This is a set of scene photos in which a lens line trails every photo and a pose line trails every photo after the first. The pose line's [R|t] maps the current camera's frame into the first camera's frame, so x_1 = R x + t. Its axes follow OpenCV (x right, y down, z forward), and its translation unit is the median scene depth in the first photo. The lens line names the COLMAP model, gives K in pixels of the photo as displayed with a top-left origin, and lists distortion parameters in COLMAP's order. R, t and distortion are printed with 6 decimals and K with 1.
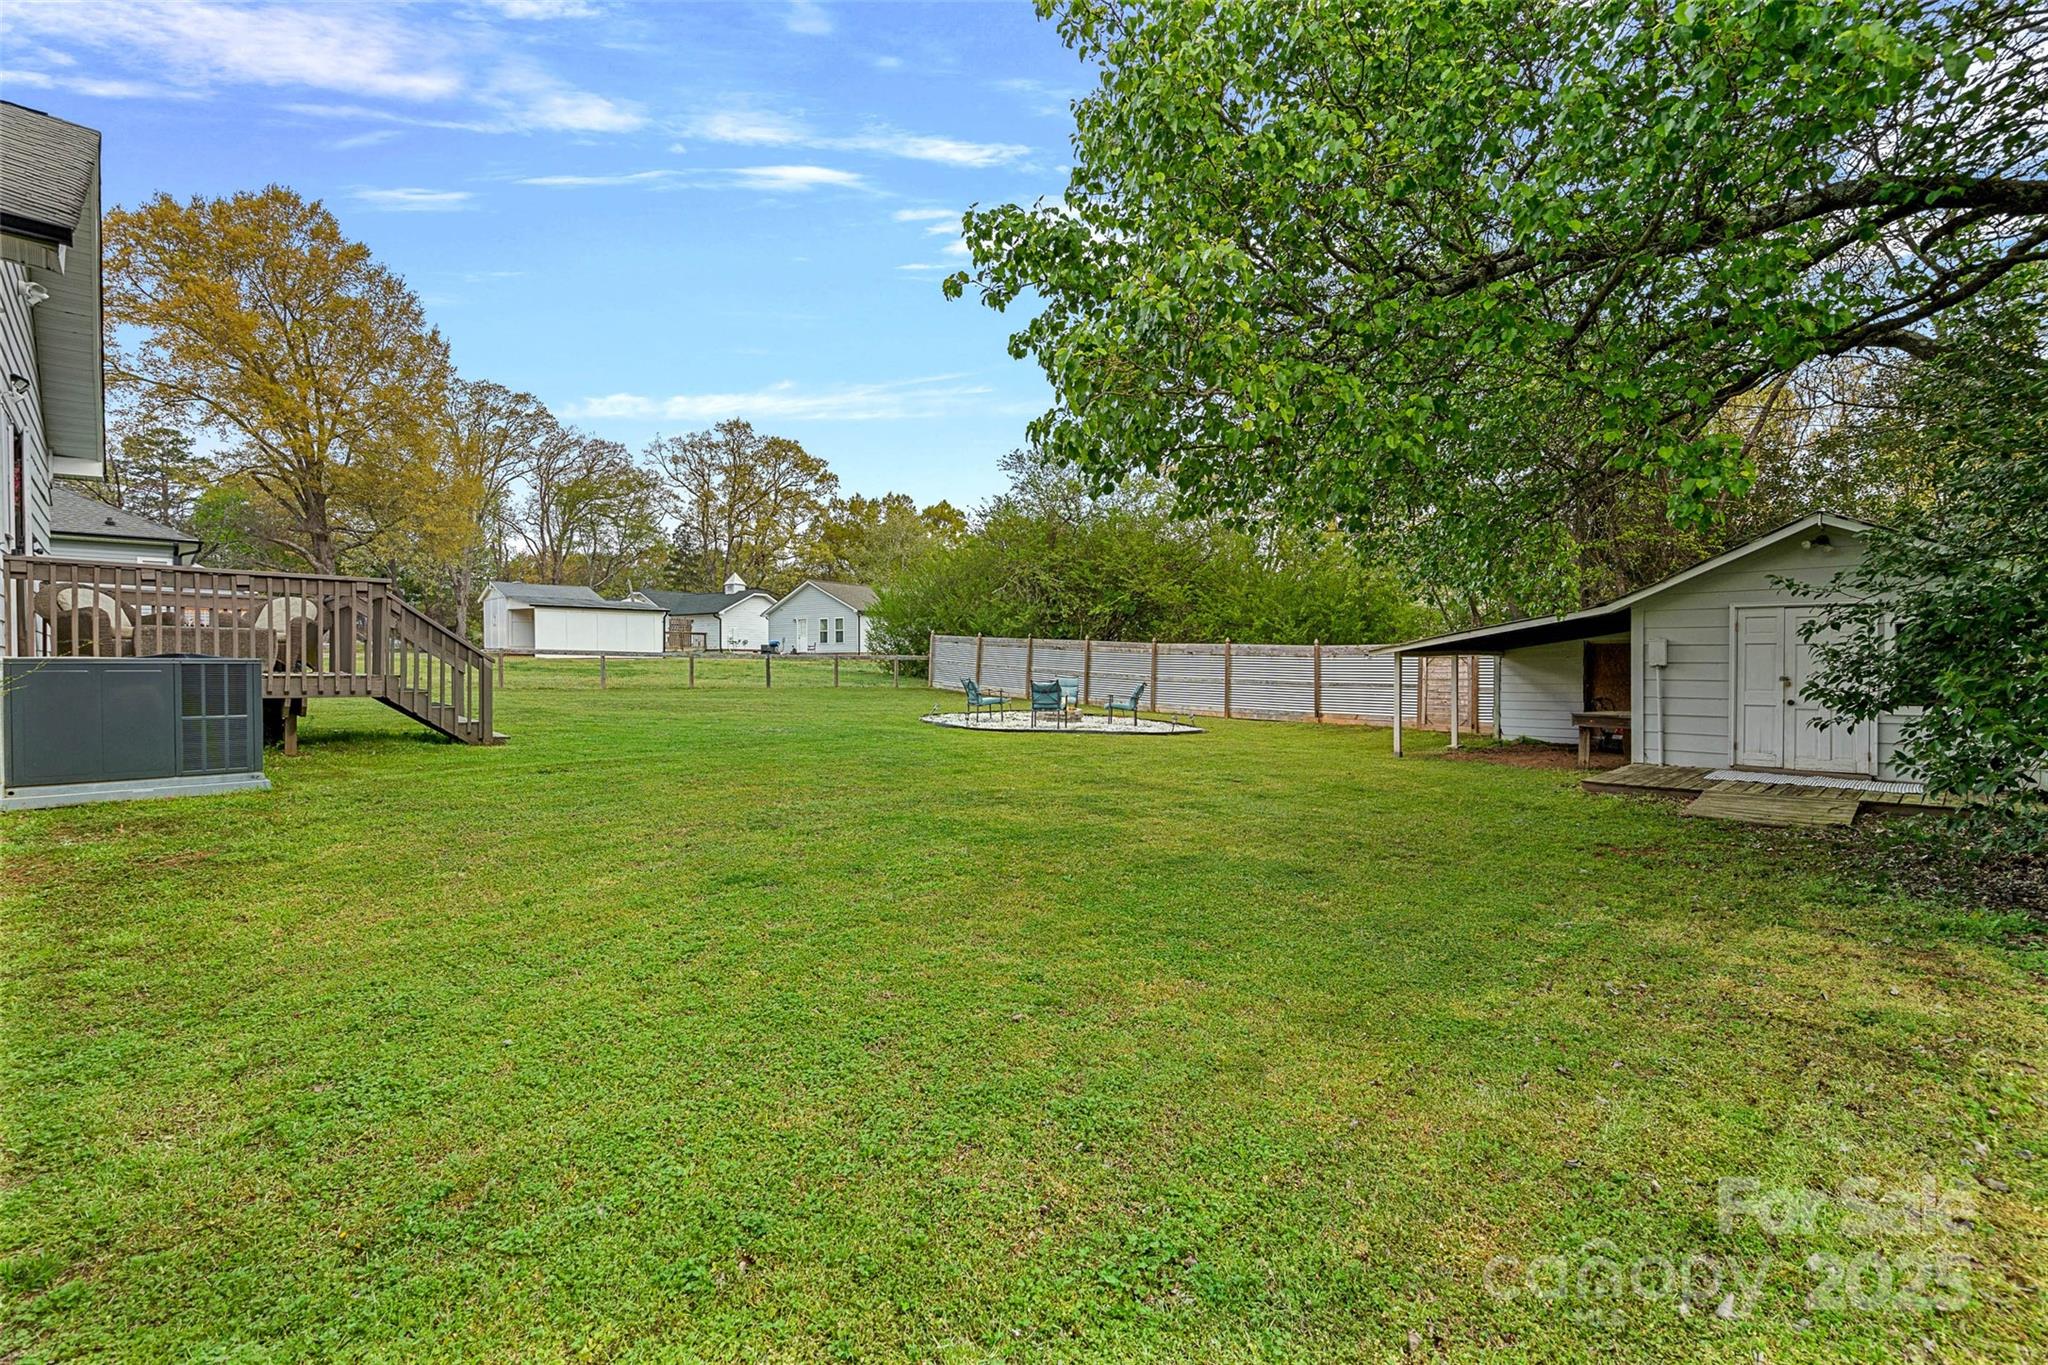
lens RADIAL K [[926.3, 0, 1024.0], [0, 926.3, 682.5], [0, 0, 1]] dist [-0.003996, -0.000017]
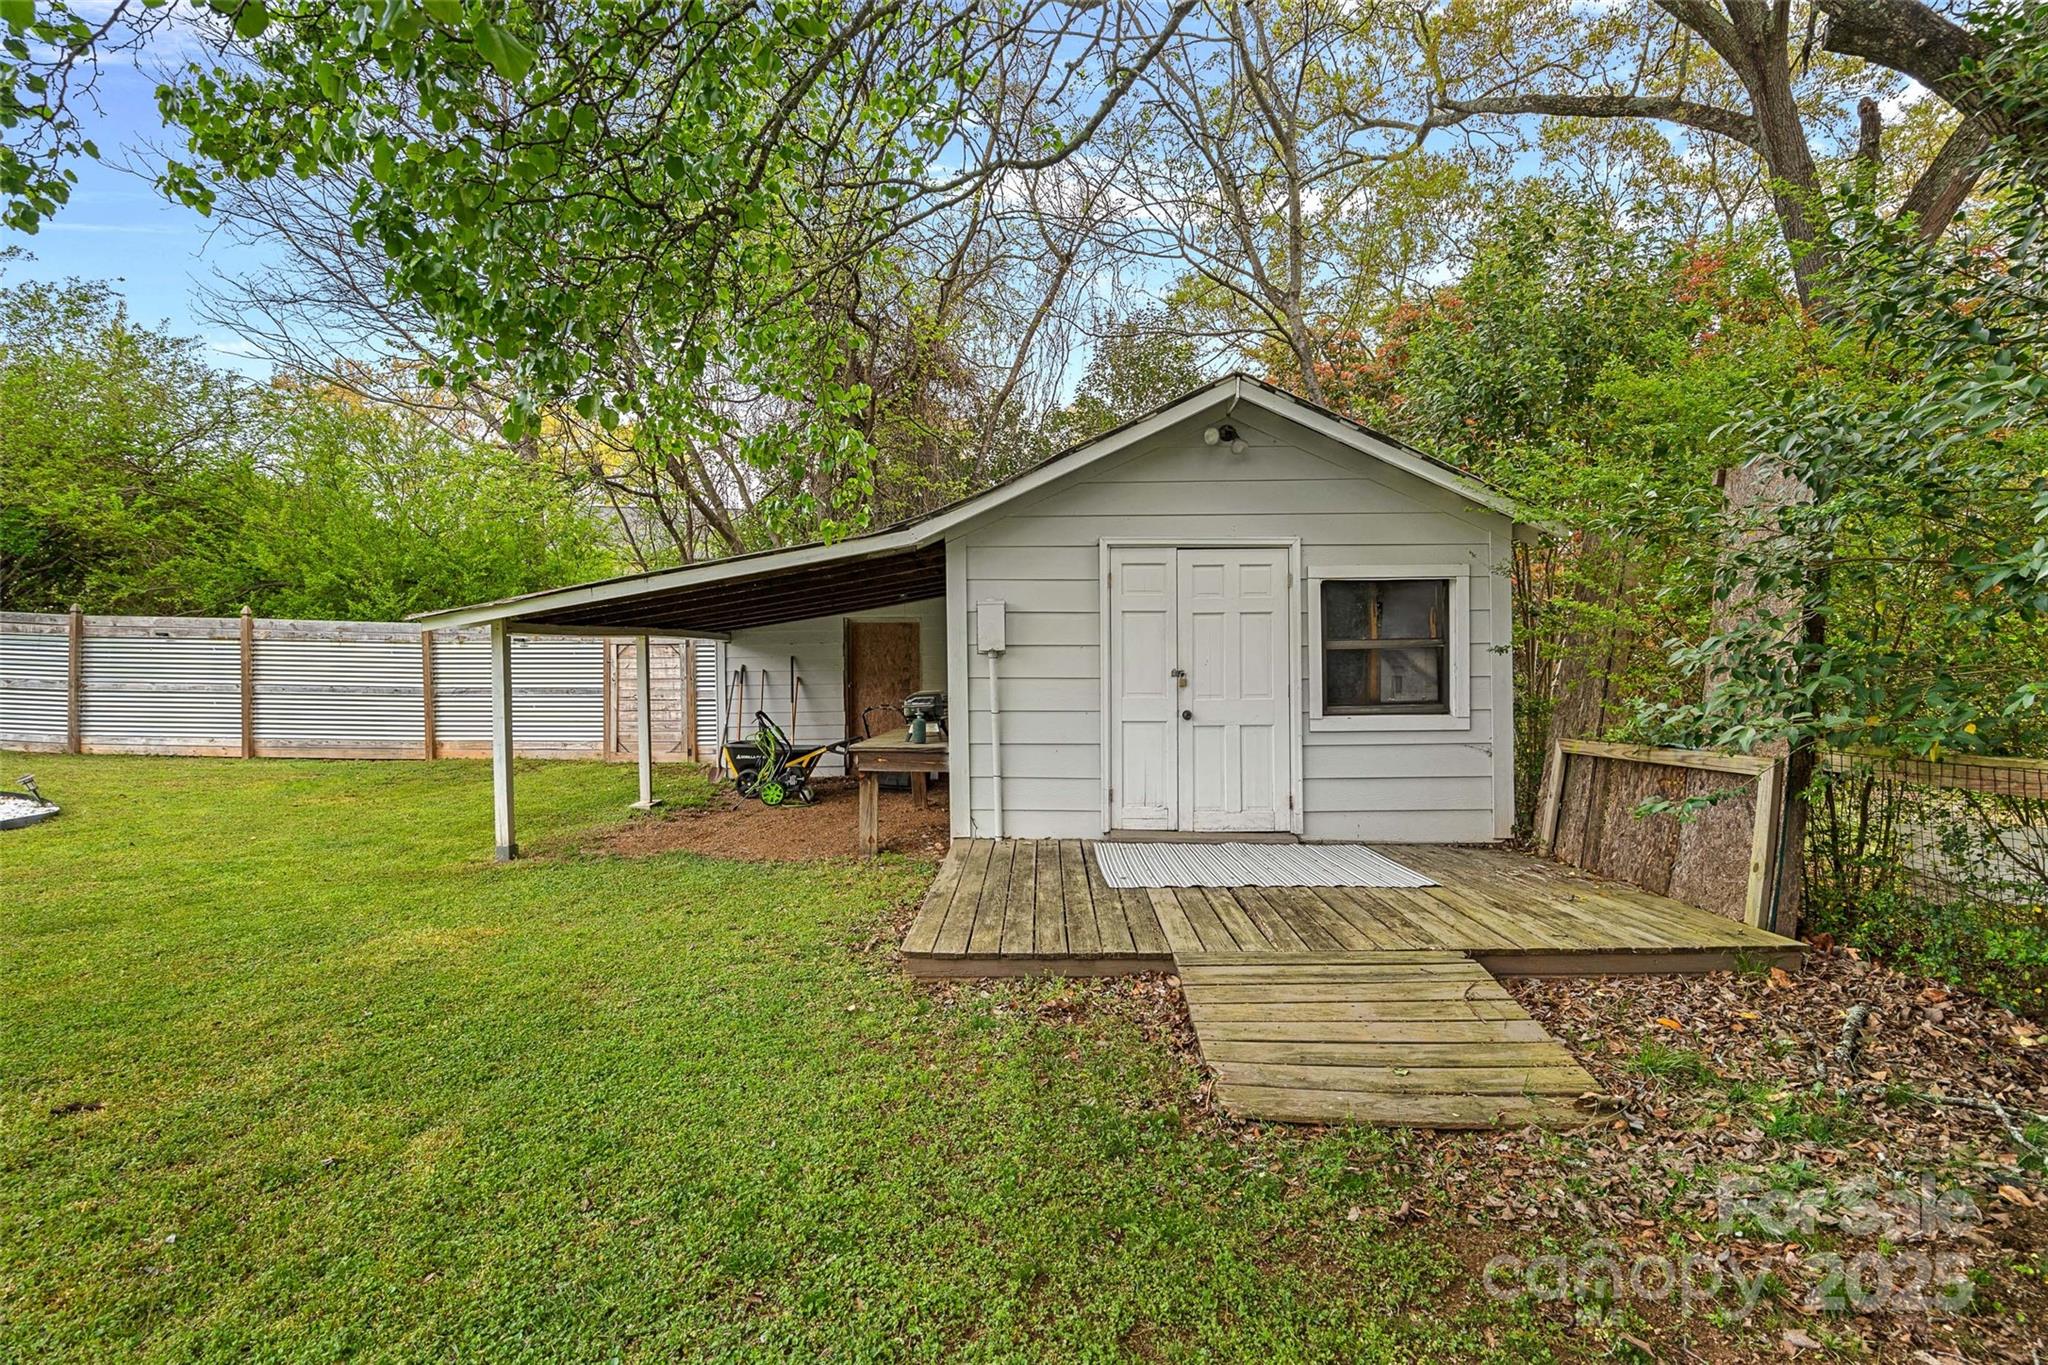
lens RADIAL K [[926.3, 0, 1024.0], [0, 926.3, 682.5], [0, 0, 1]] dist [-0.003996, -0.000017]
pose [[0.719143, -0.020842, 0.694549, 0.258114], [0.018045, 0.999773, 0.011317, -0.004691], [-0.694627, 0.004394, 0.719356, 0.471757]]
